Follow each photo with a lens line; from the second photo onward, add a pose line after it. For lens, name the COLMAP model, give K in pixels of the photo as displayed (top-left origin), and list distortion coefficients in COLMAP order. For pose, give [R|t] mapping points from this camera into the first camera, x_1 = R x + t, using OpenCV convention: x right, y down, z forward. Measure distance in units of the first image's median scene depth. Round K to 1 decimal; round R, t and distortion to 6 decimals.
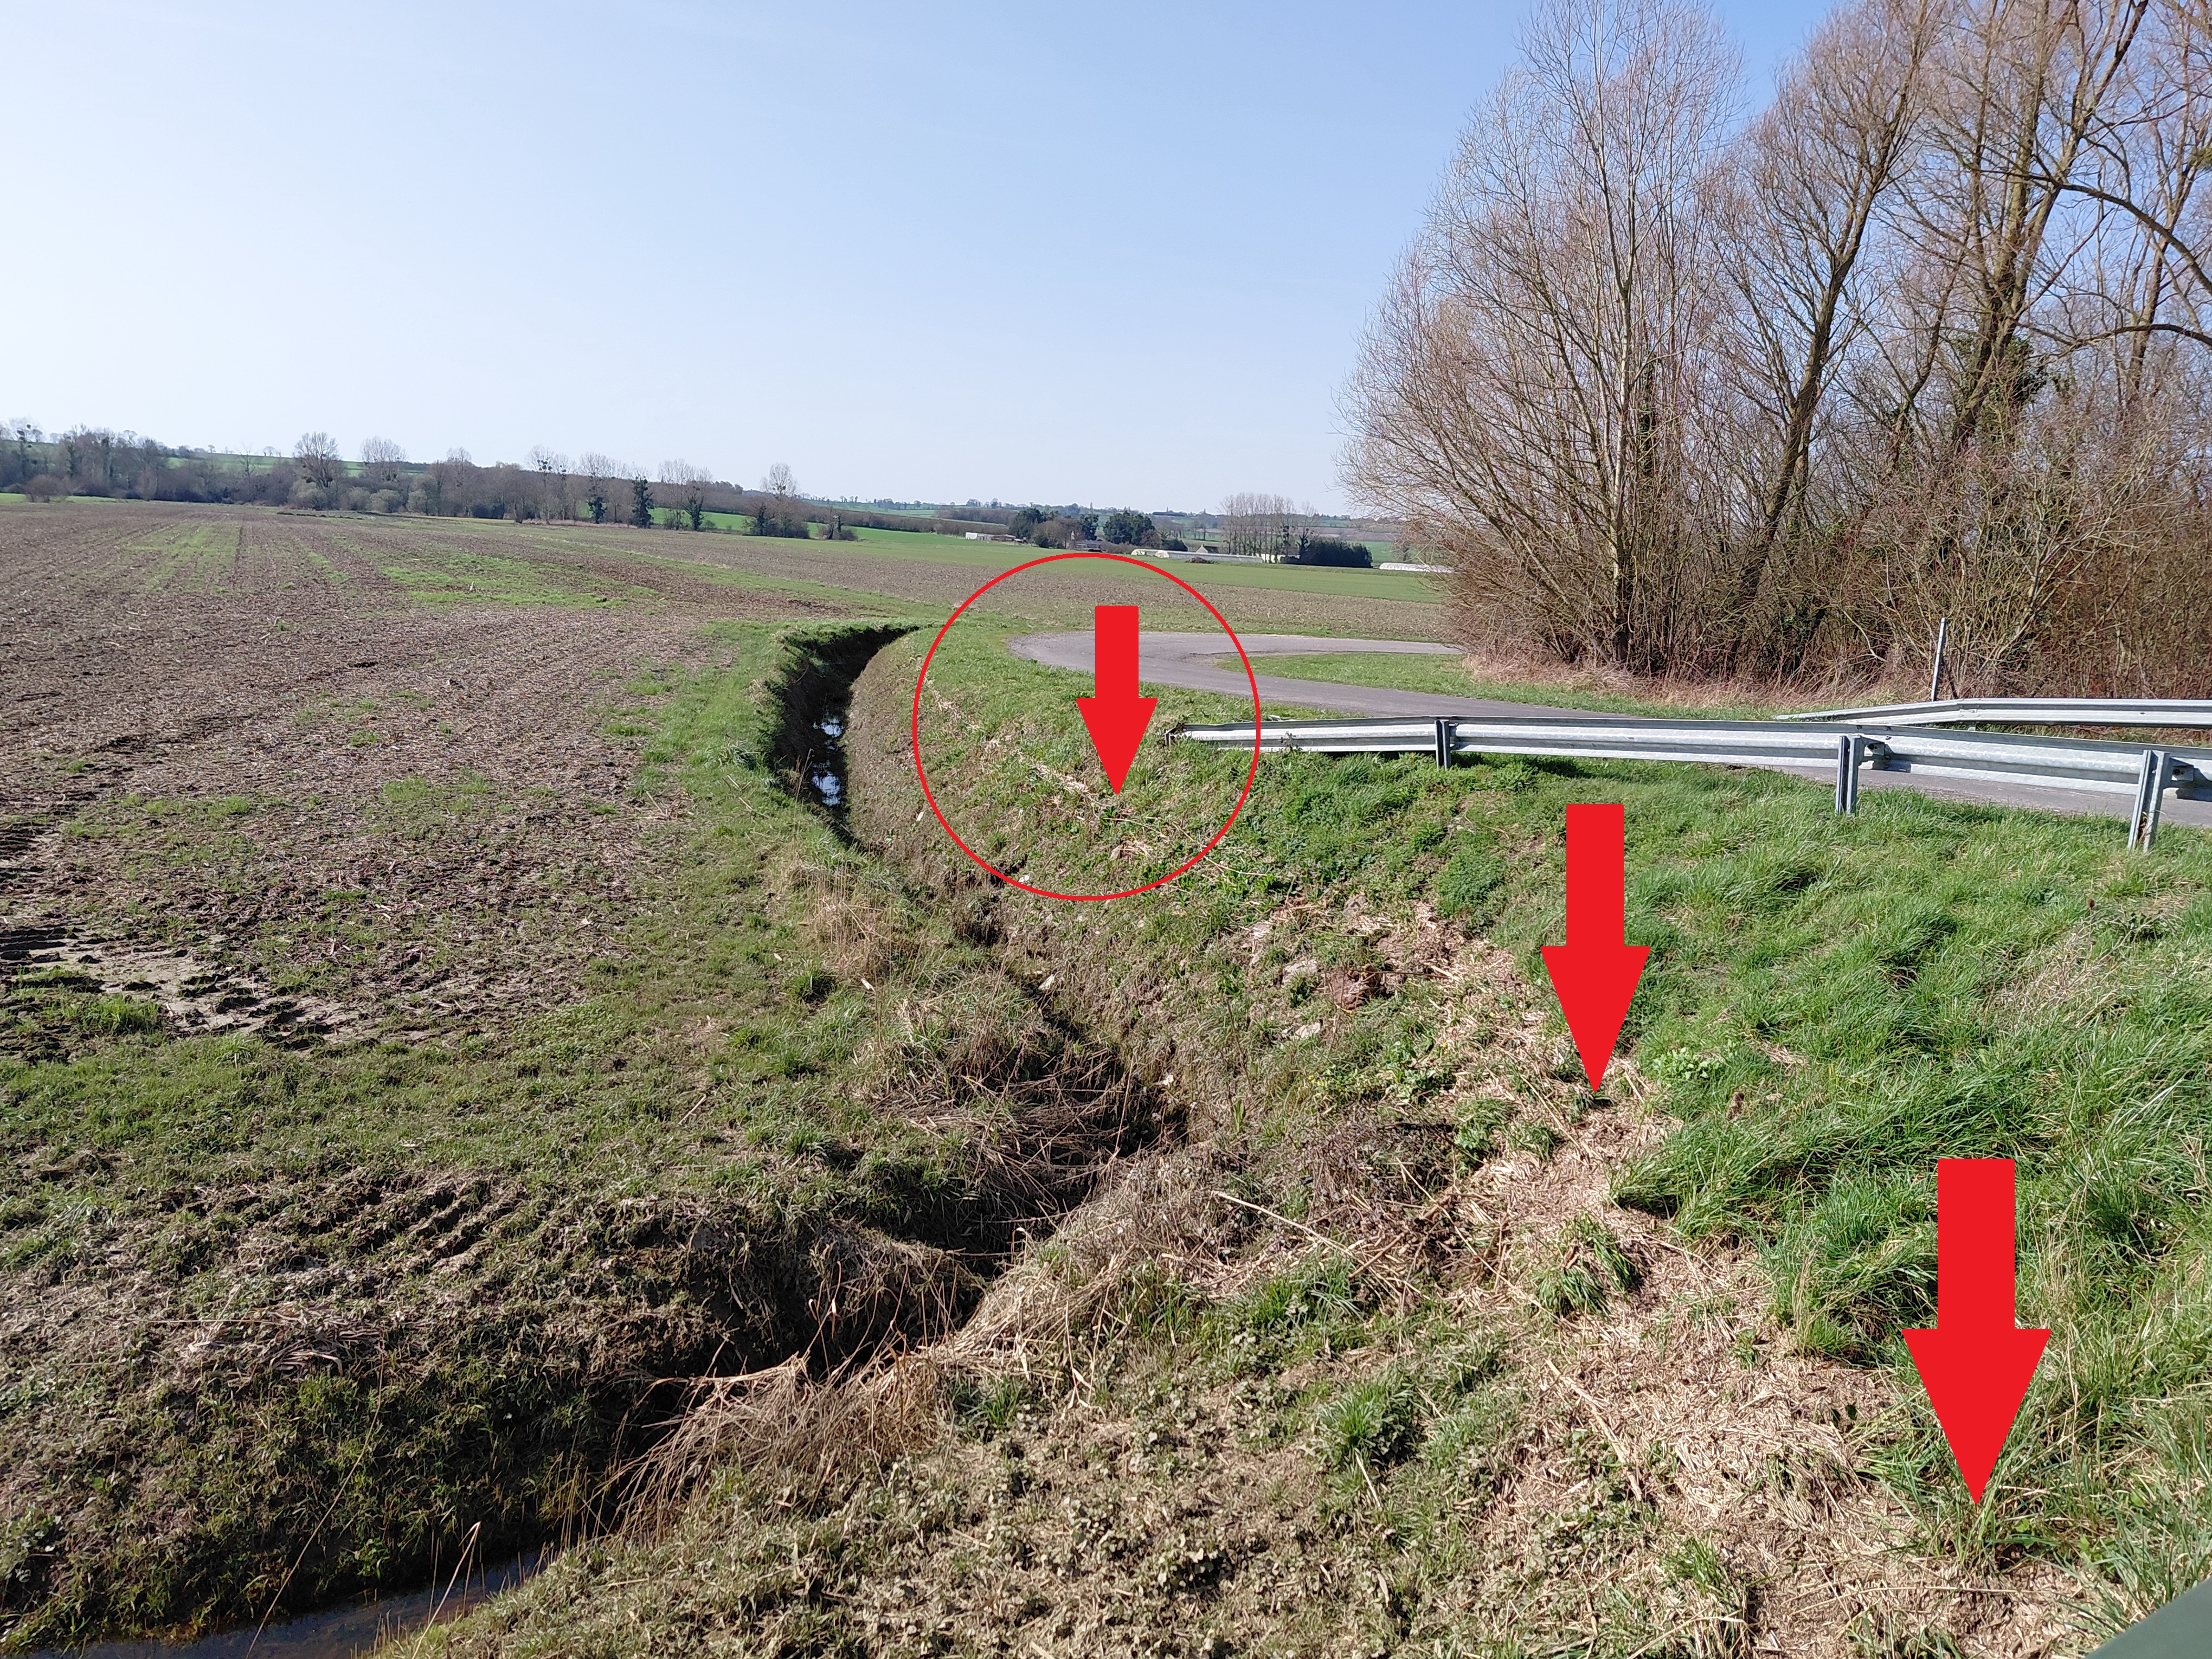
lens RADIAL K [[1661.8, 0, 1119.3], [0, 1661.8, 821.9], [0, 0, 1]] dist [0.016573, -0.003305]
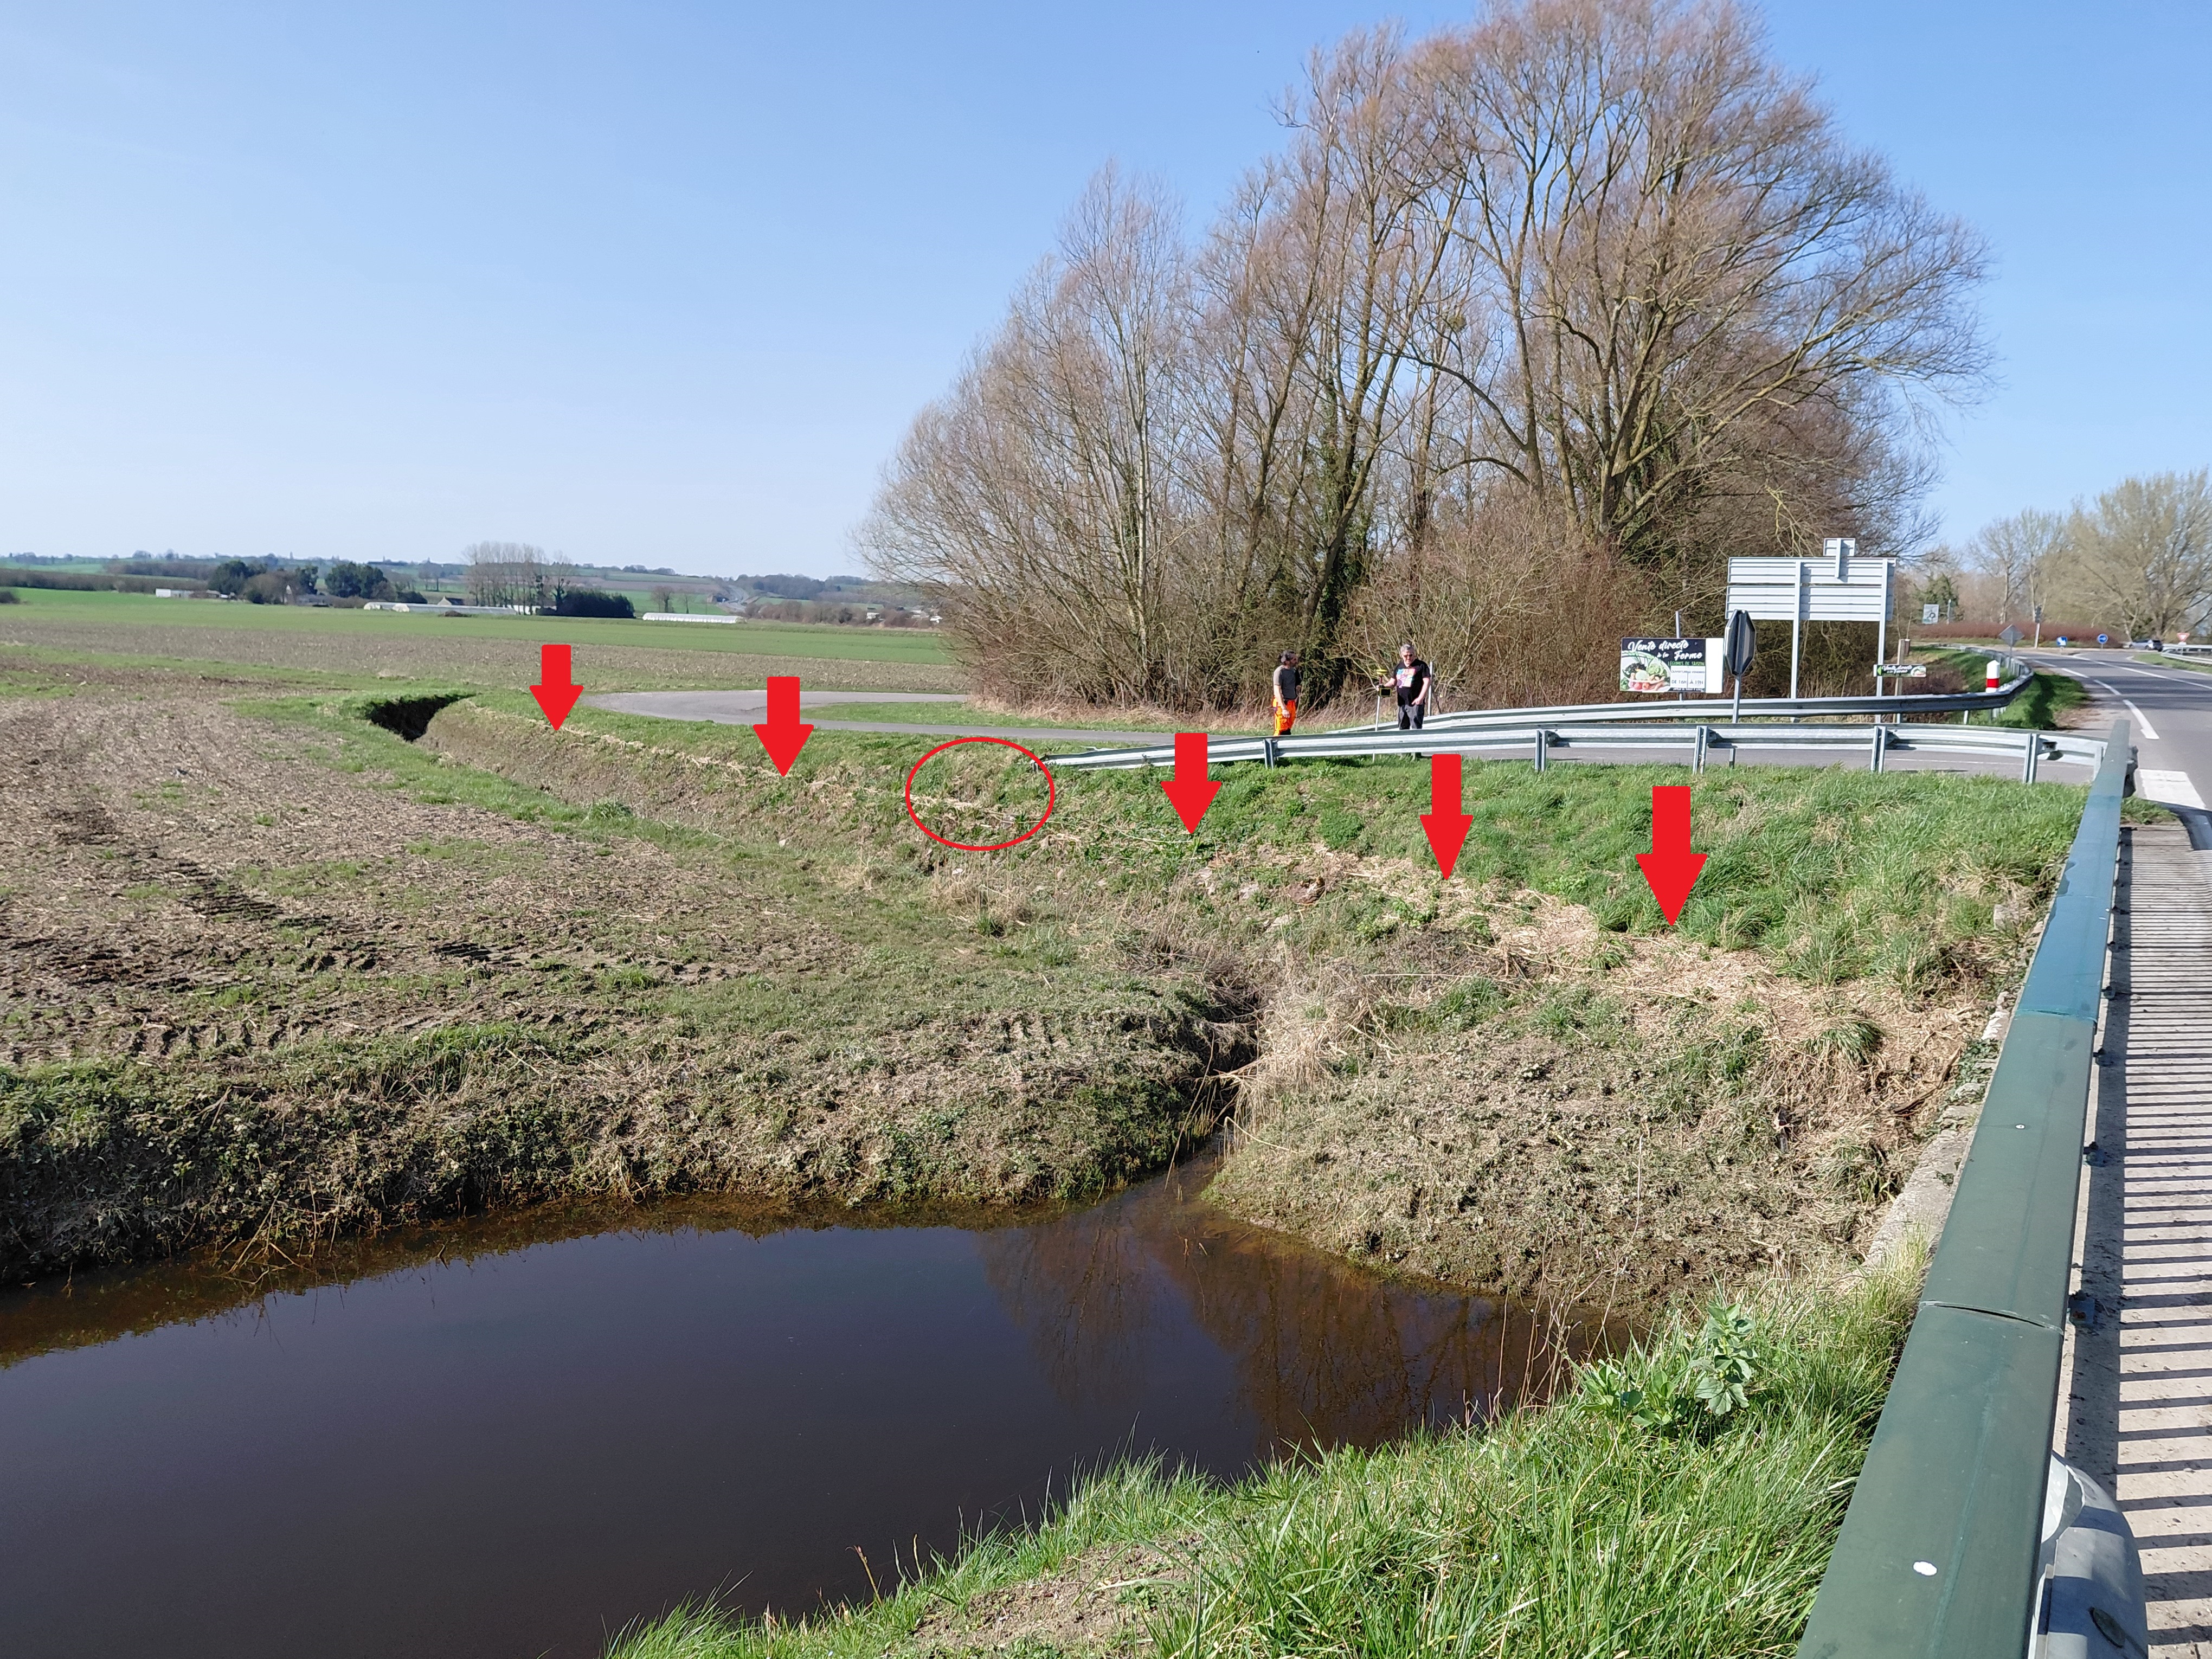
lens RADIAL K [[1661.8, 0, 1098.0], [0, 1661.8, 833.8], [0, 0, 1]] dist [0.016573, -0.003305]
pose [[0.913828, -0.080654, 0.398012, -0.339649], [0.088756, 0.996052, -0.001939, 0.010764], [-0.396284, 0.037098, 0.917378, -0.229542]]
